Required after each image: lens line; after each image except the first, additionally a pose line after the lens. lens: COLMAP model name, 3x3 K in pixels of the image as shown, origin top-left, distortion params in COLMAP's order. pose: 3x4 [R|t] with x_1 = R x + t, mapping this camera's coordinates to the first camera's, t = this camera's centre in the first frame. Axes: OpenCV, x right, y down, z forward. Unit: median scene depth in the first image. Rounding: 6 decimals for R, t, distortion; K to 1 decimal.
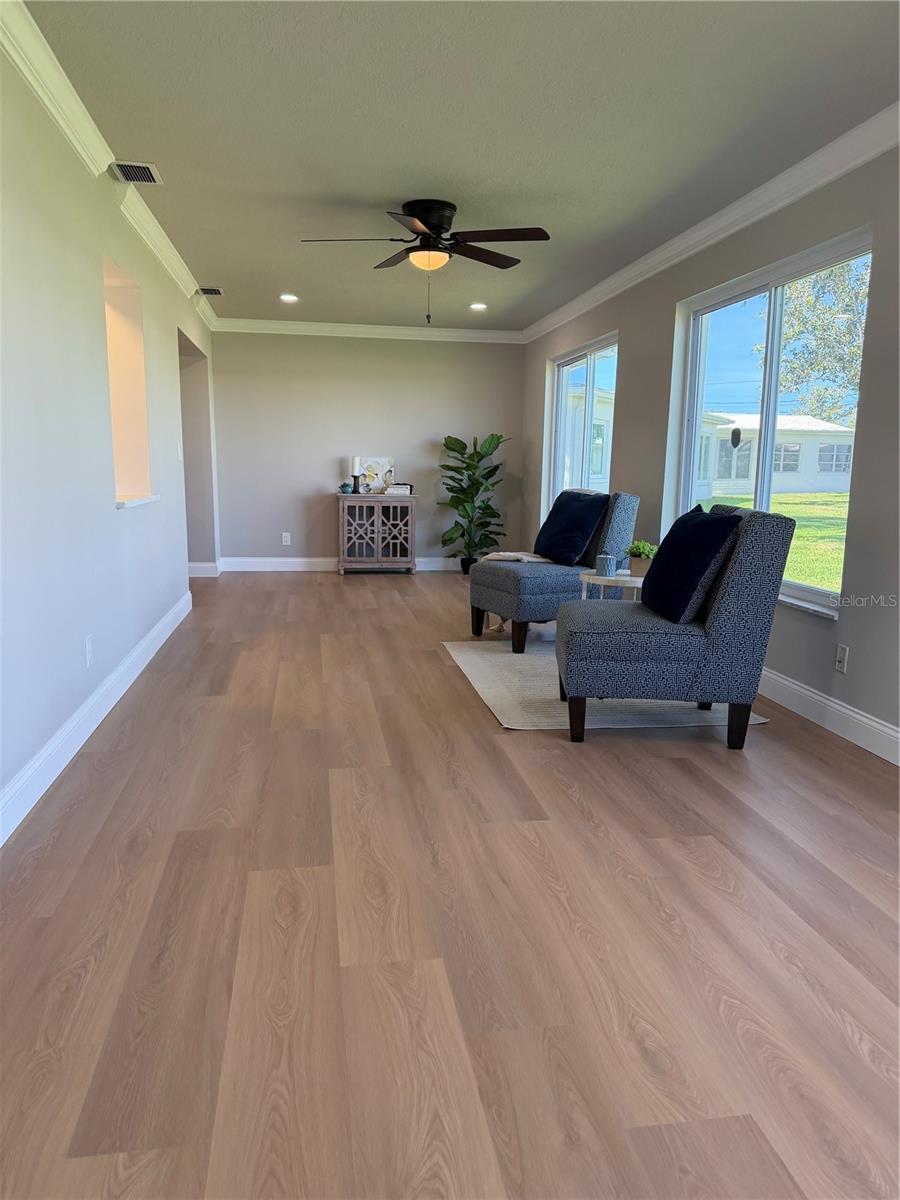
lens RADIAL K [[824.6, 0, 451.1], [0, 824.6, 607.5], [0, 0, 1]] dist [0.134150, -0.190864]
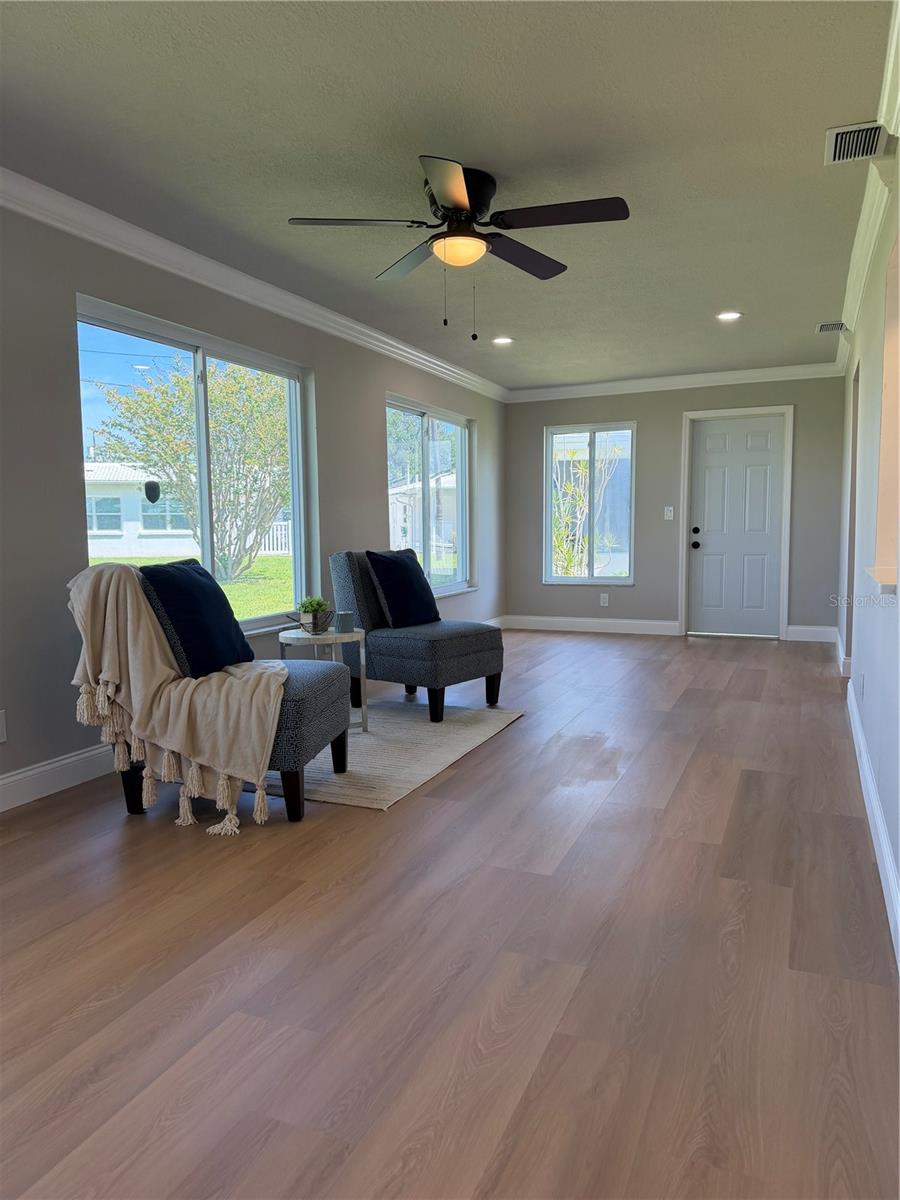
lens RADIAL K [[824.6, 0, 451.1], [0, 824.6, 607.5], [0, 0, 1]] dist [0.134150, -0.190864]
pose [[-0.841365, -0.059140, 0.537222, -0.460040], [0.087906, 0.965785, 0.243991, -0.303560], [-0.533270, 0.252511, -0.807379, 1.767544]]
